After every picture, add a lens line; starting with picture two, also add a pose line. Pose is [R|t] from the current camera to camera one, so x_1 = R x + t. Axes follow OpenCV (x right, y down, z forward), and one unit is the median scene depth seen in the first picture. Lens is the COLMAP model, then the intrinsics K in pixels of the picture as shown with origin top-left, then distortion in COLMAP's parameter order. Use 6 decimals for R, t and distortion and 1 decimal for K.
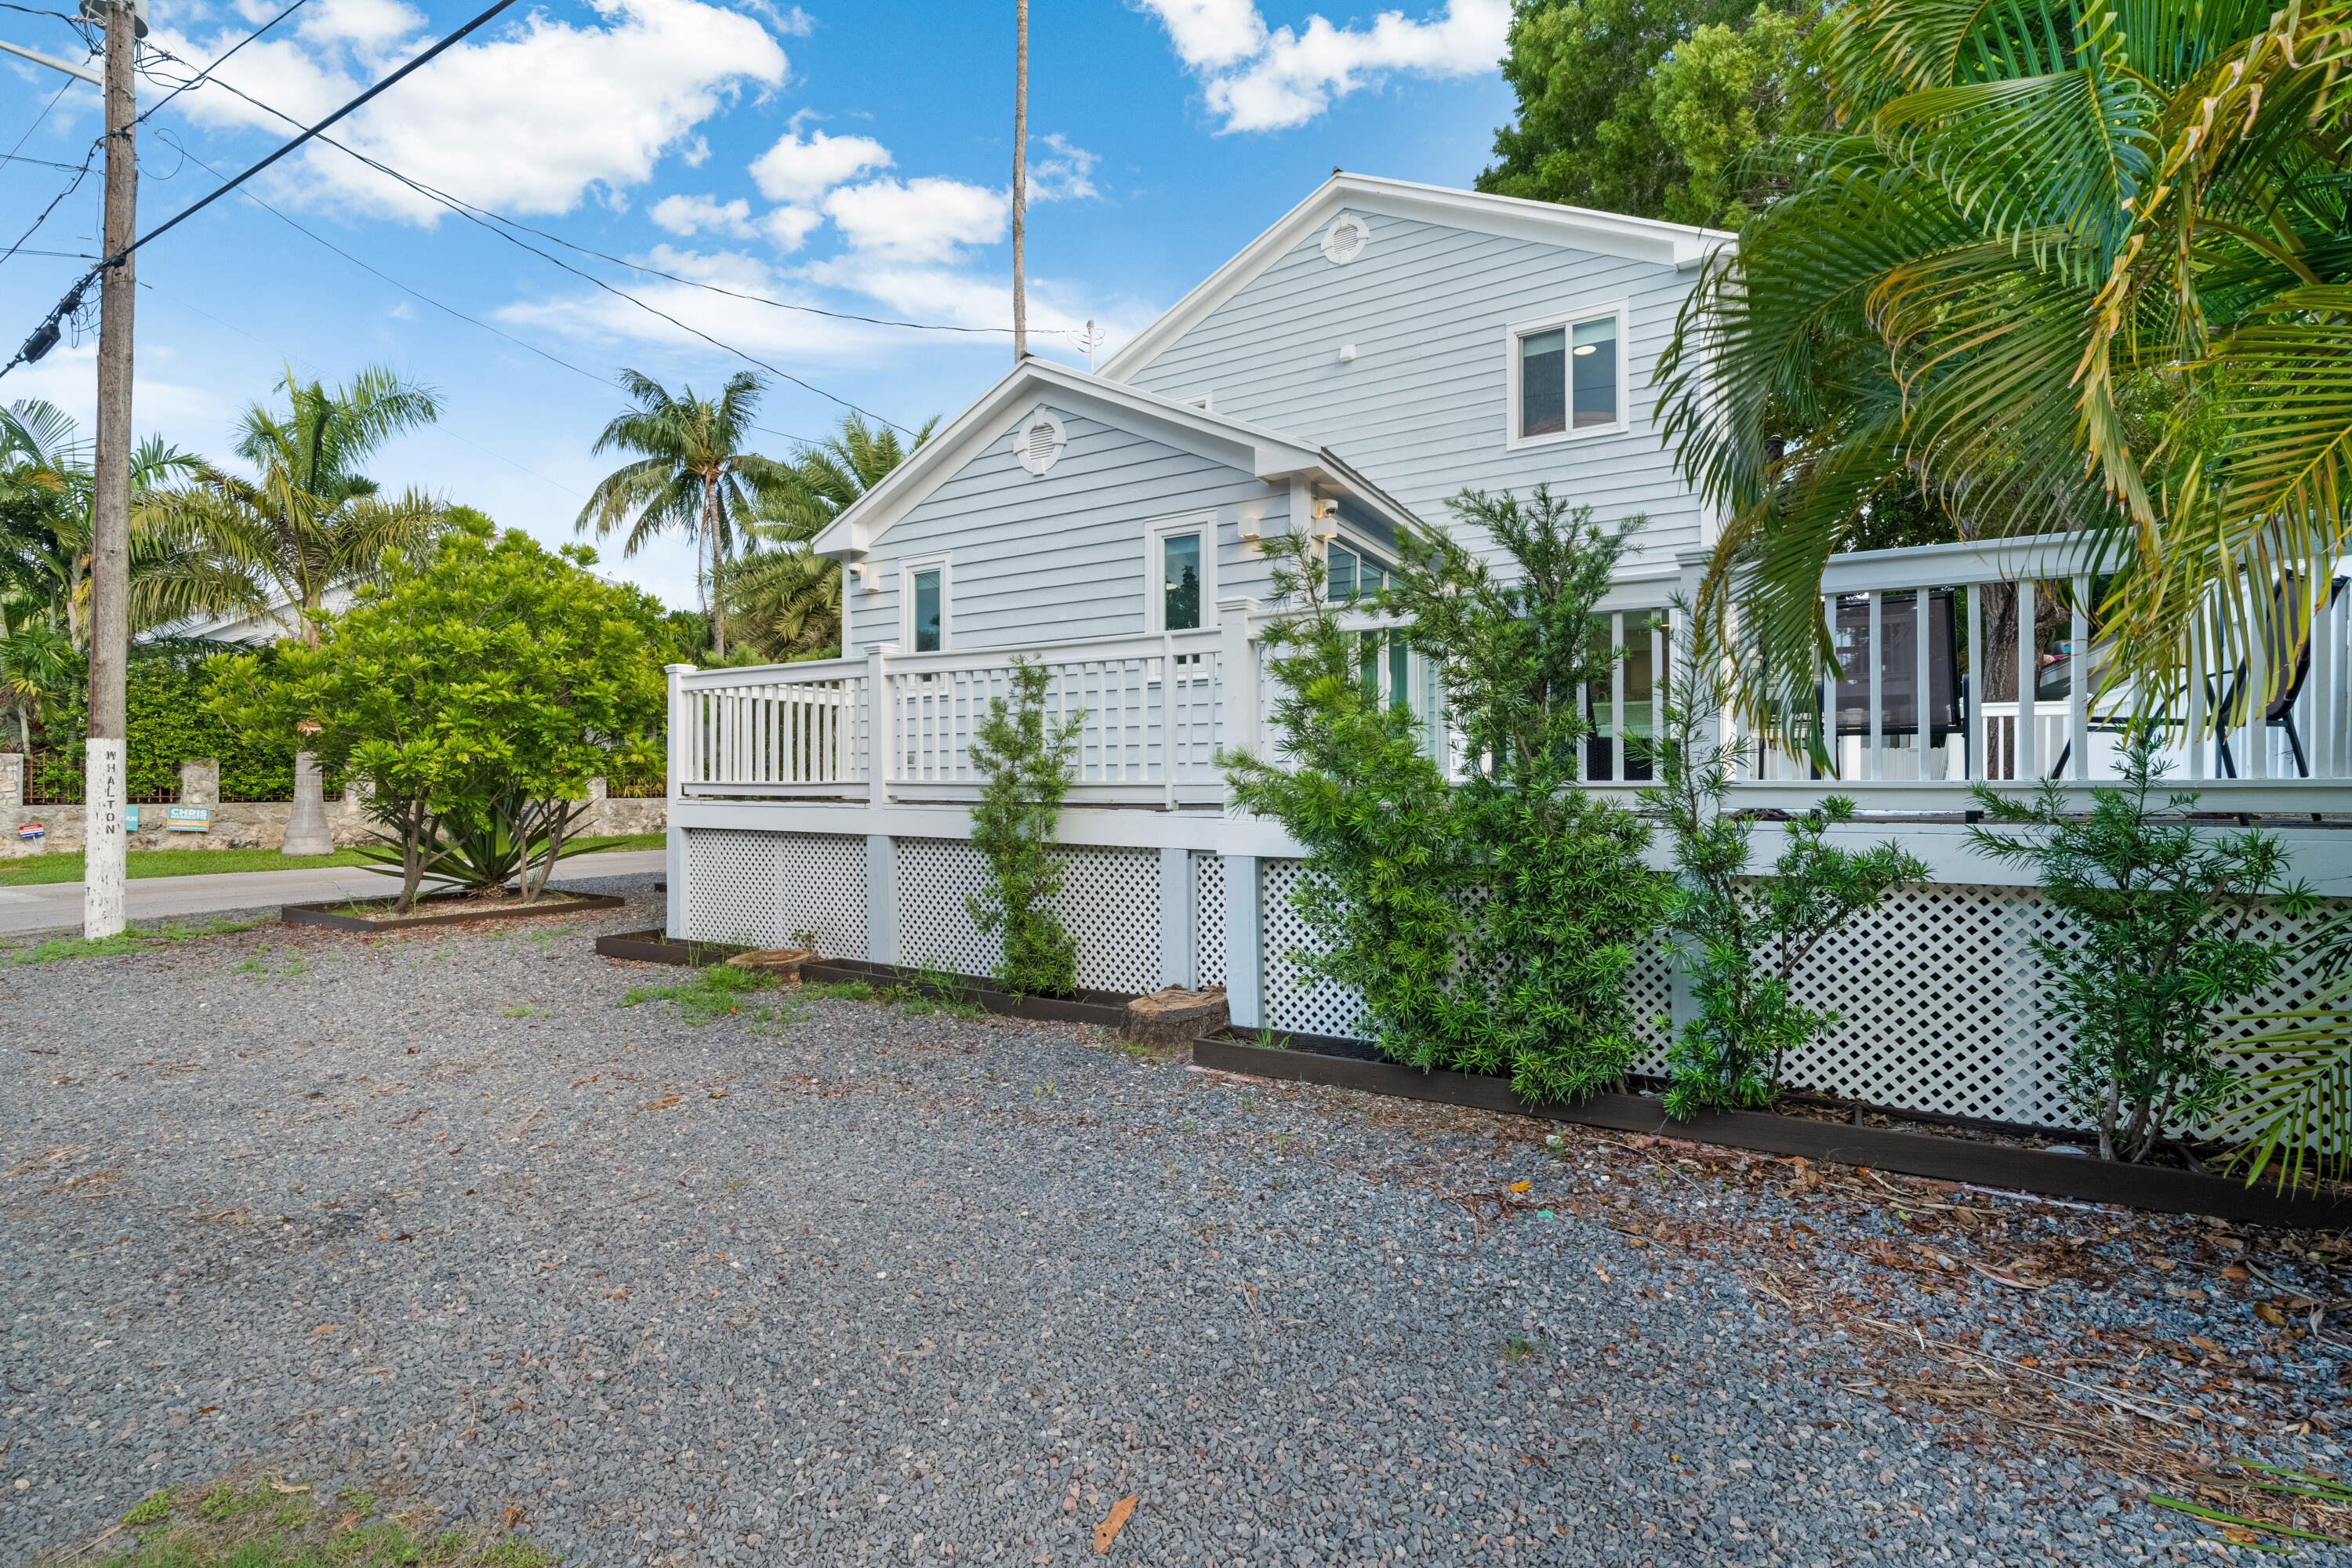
lens RADIAL K [[1059.2, 0, 1158.4], [0, 1059.2, 785.1], [0, 0, 1]] dist [-0.001436, -0.000260]
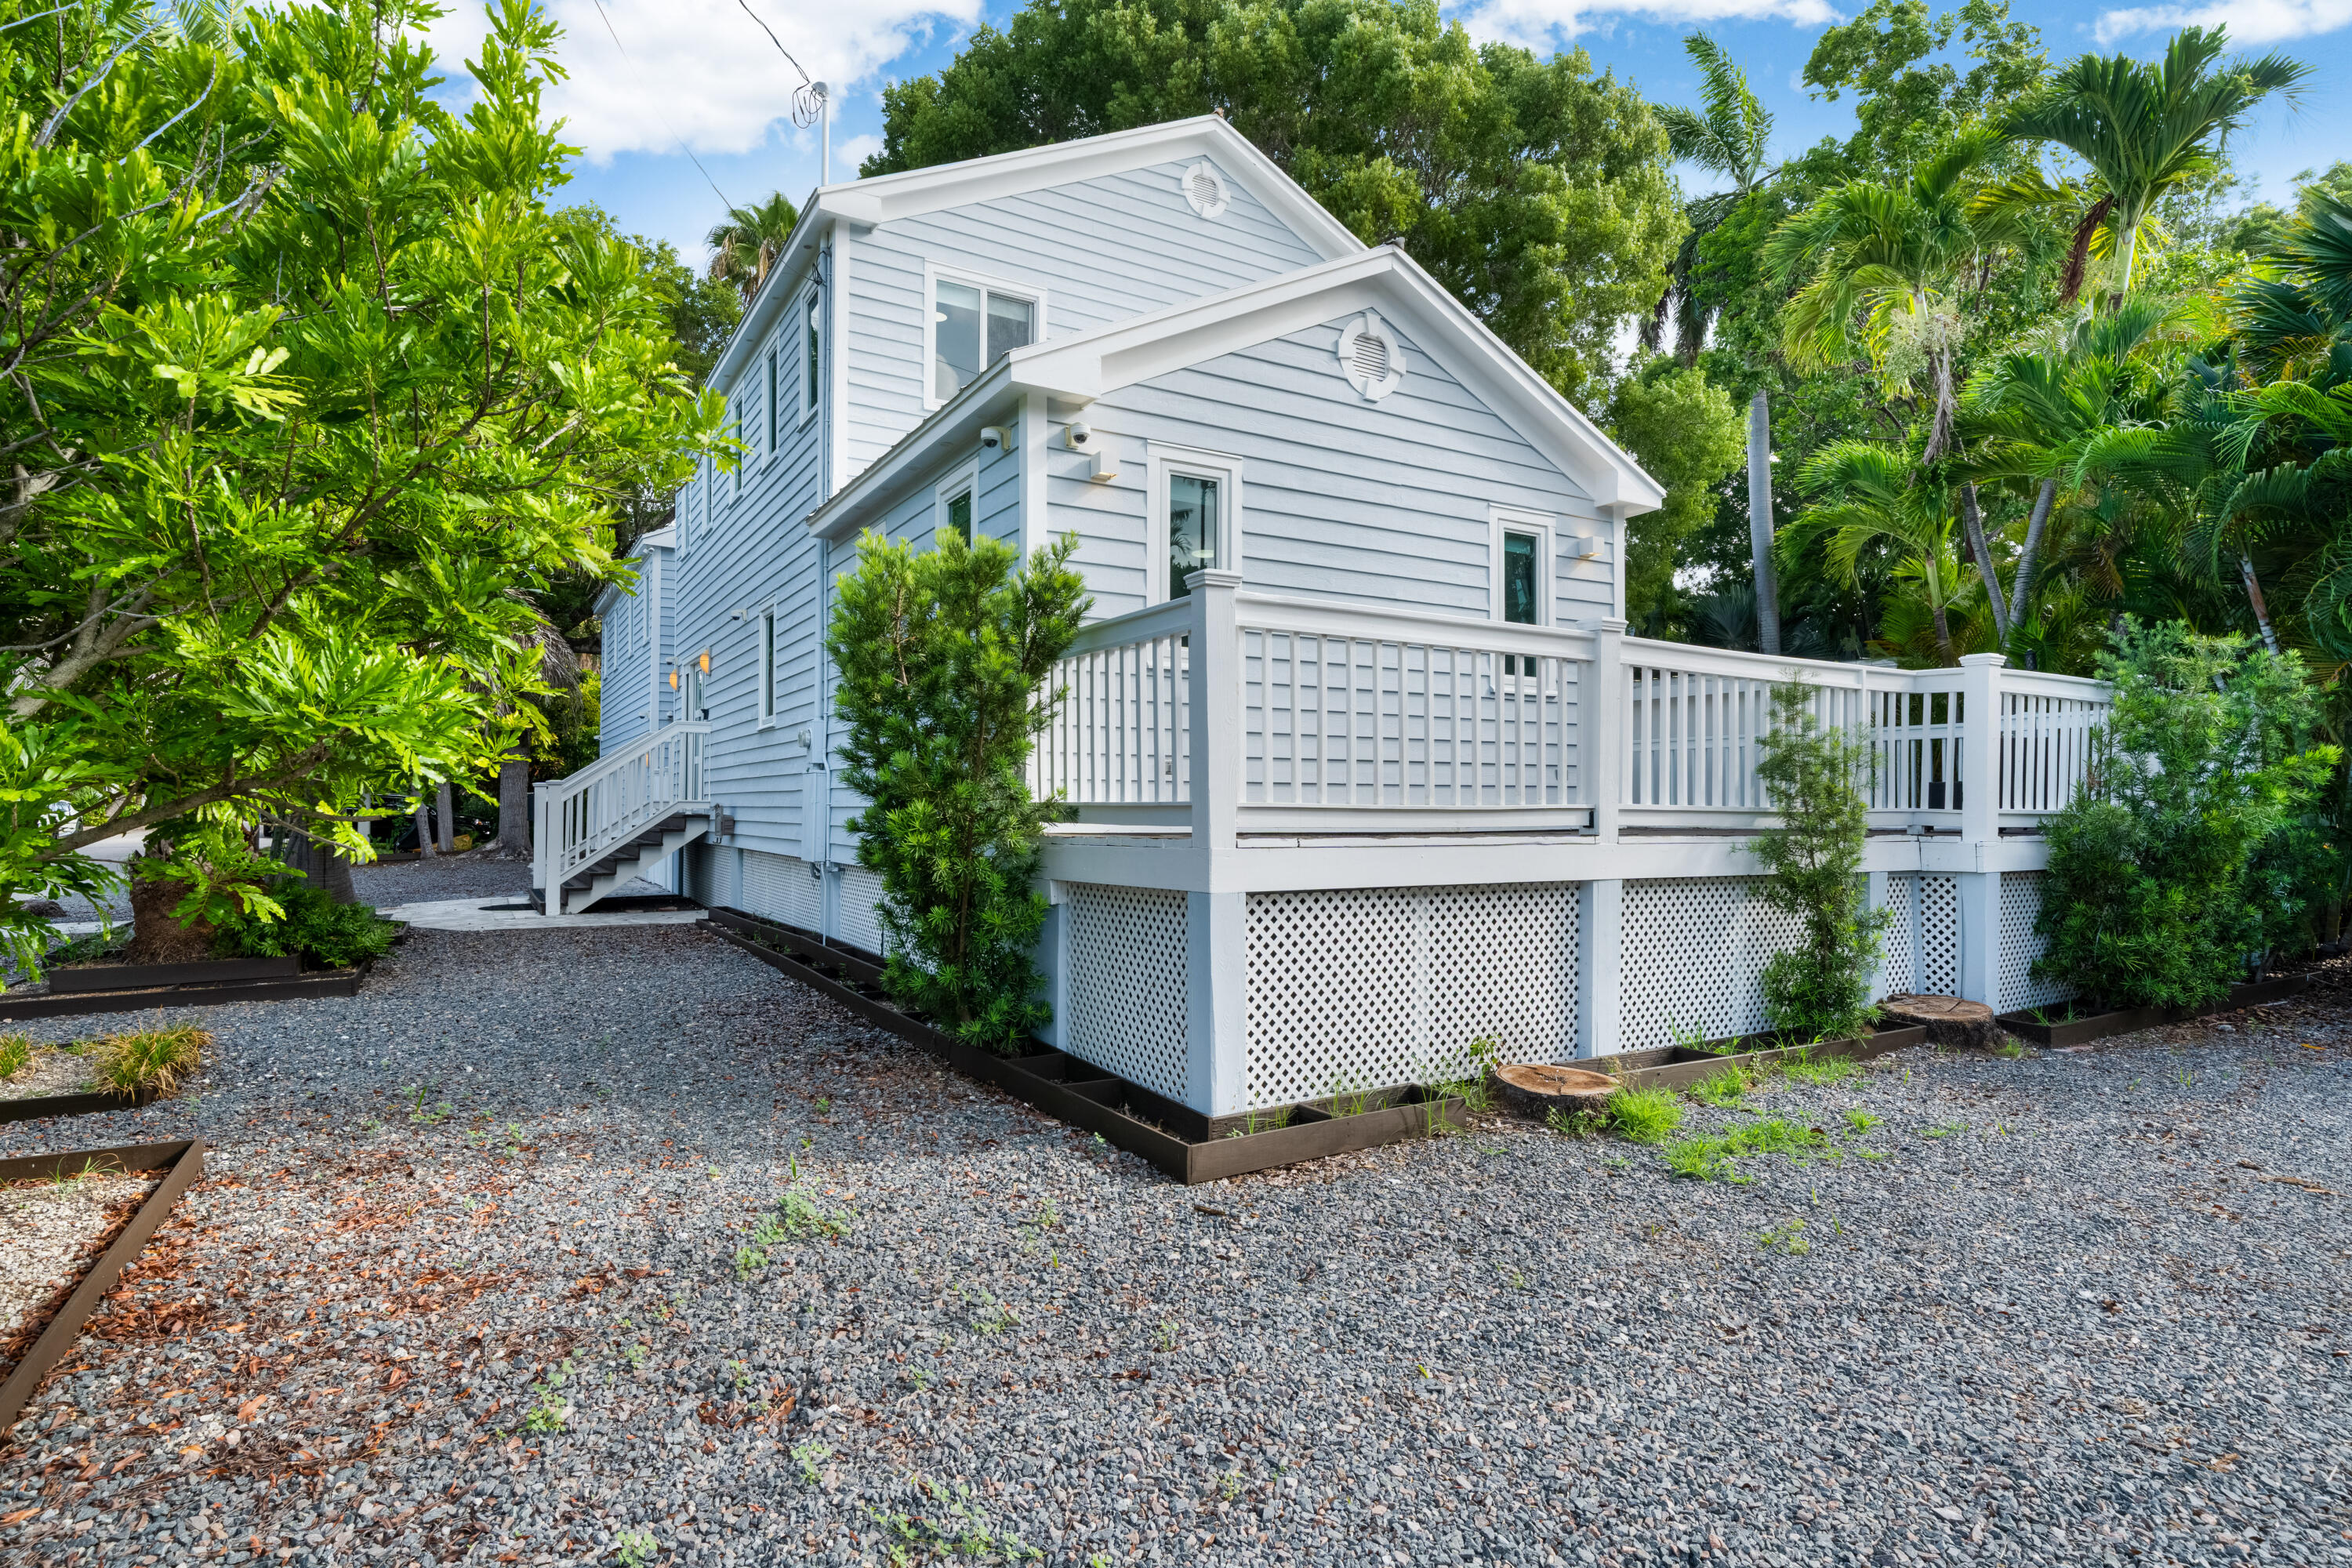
lens RADIAL K [[1202.7, 0, 1168.0], [0, 1202.7, 781.8], [0, 0, 1]] dist [0.022013, 0.000119]
pose [[0.457716, 0.017531, 0.888926, -1.106076], [-0.008610, 0.999846, -0.015285, -0.005620], [-0.889057, -0.000658, 0.457796, 0.858271]]
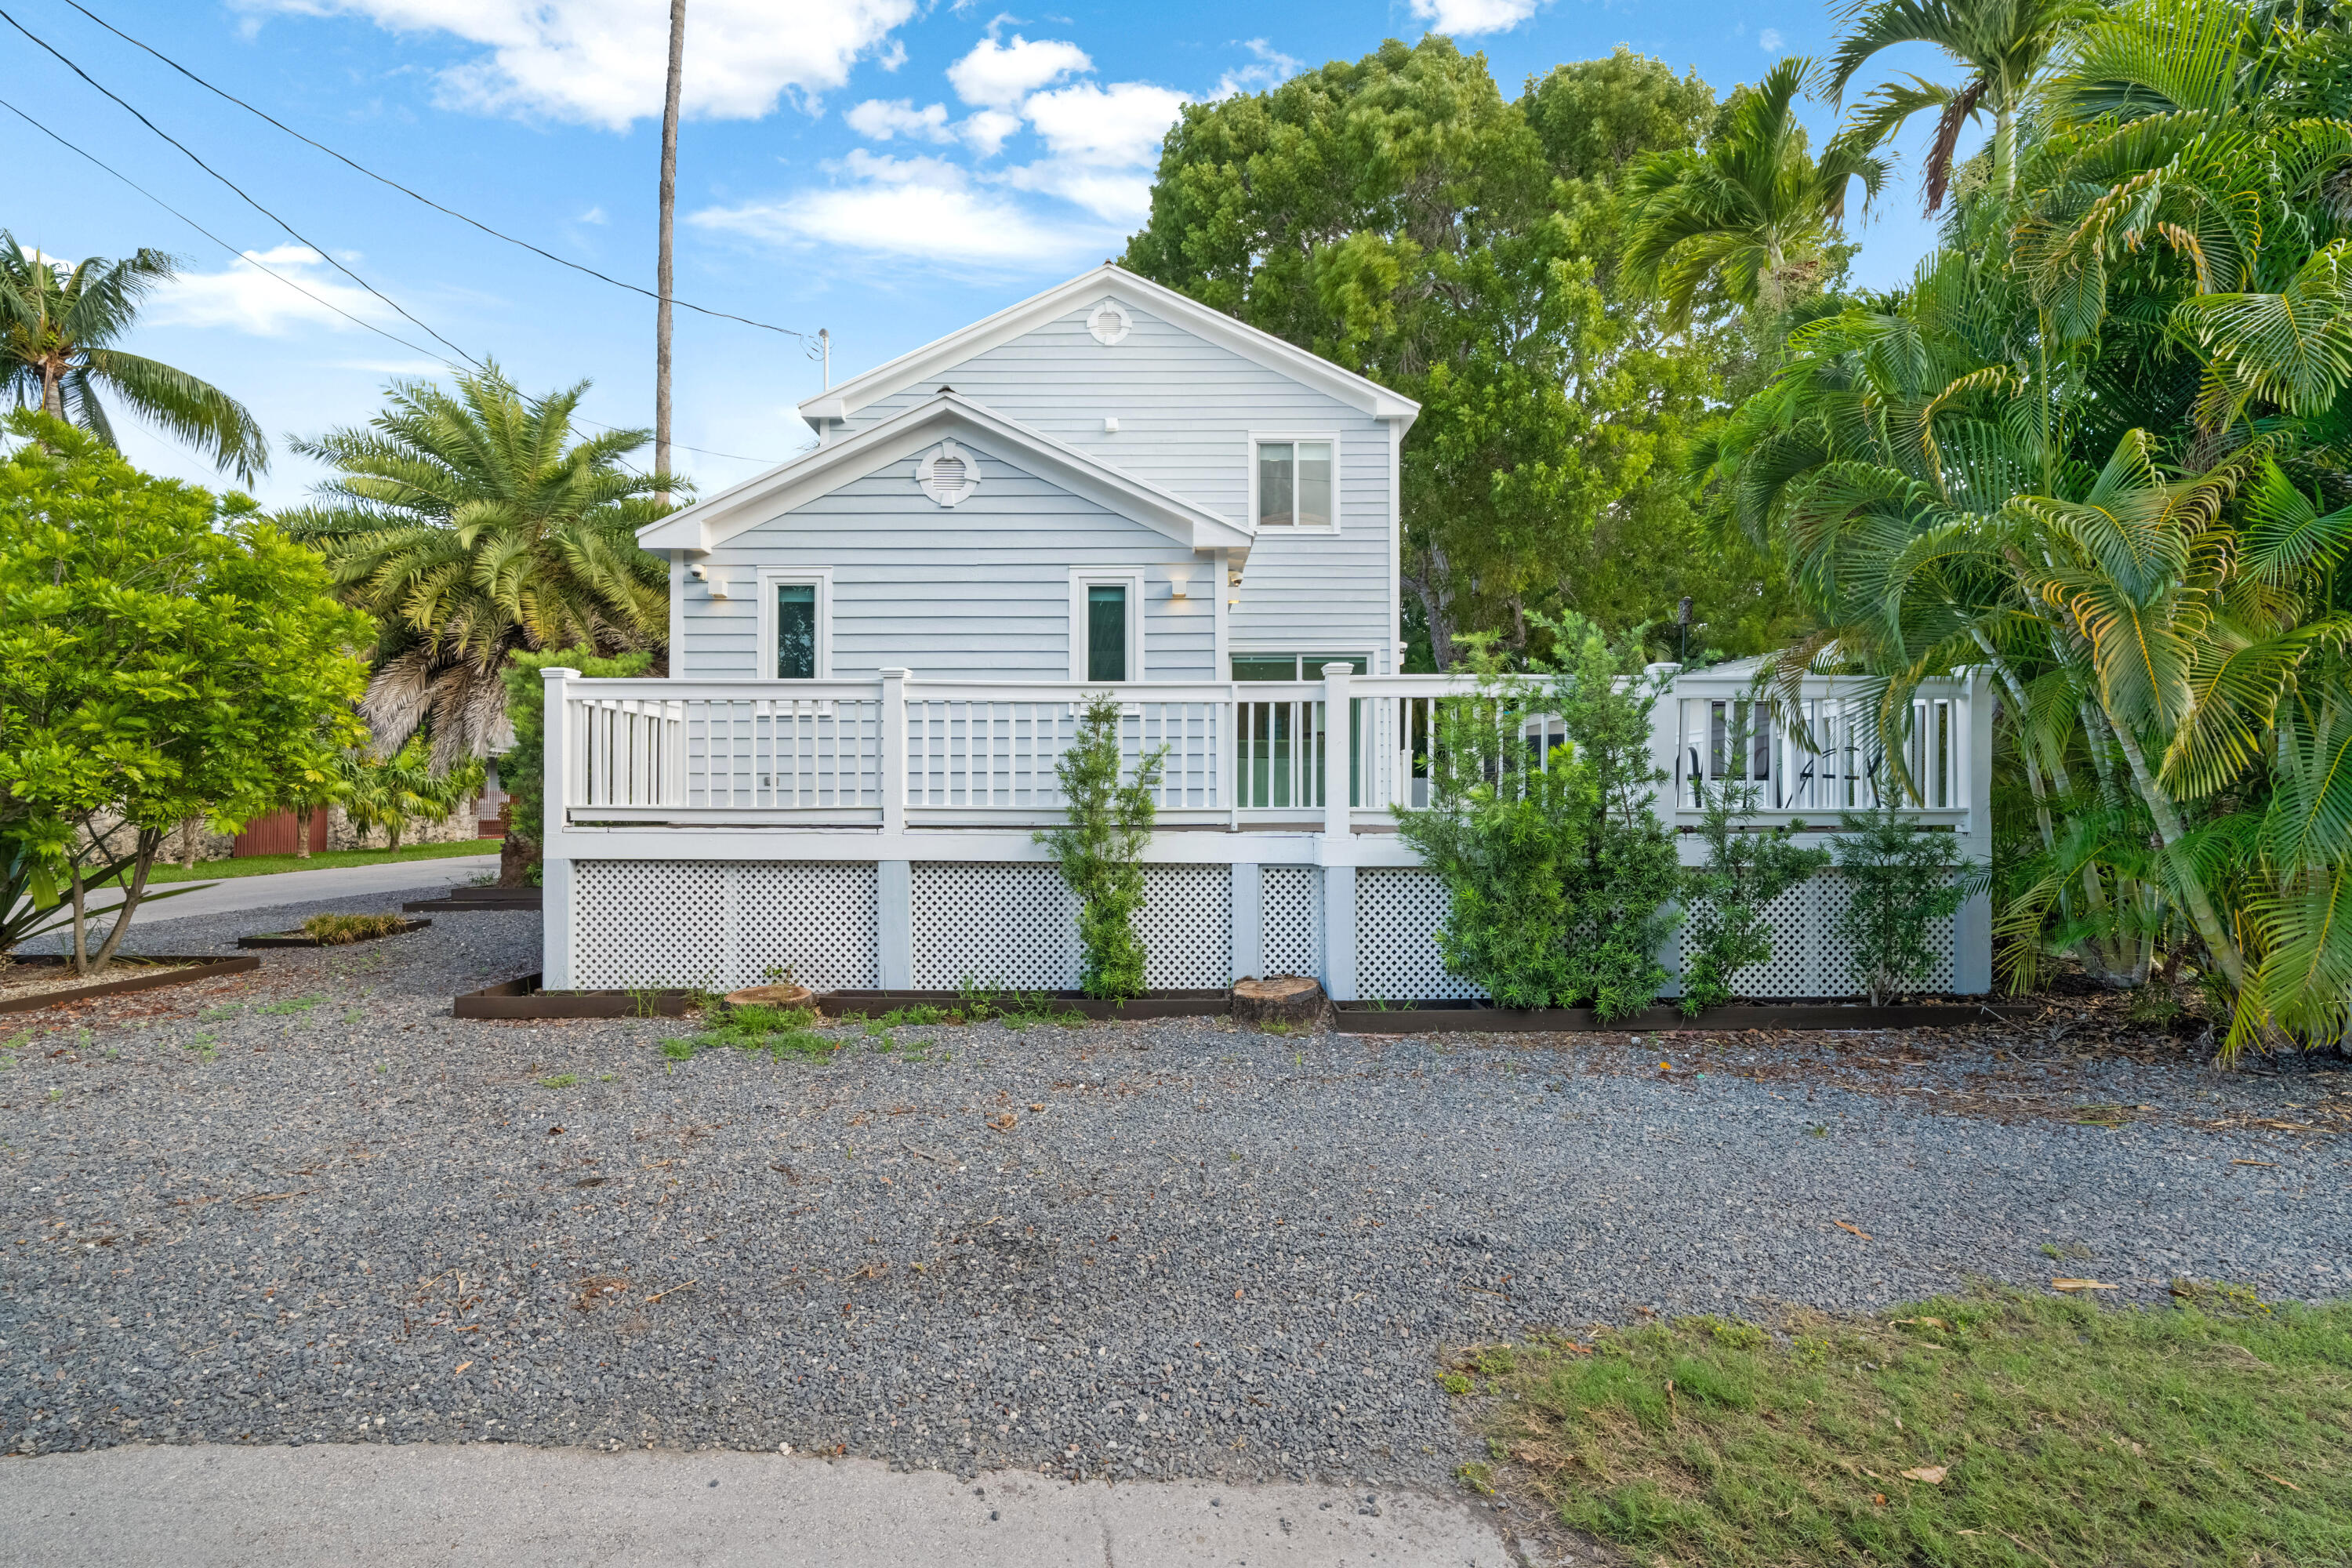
lens RADIAL K [[1059.2, 0, 1160.0], [0, 1059.2, 794.0], [0, 0, 1]] dist [-0.001436, -0.000260]
pose [[0.848249, 0.004289, 0.529580, -0.562065], [-0.000200, 0.999970, -0.007778, -0.007401], [-0.529598, 0.006492, 0.848224, 0.026066]]
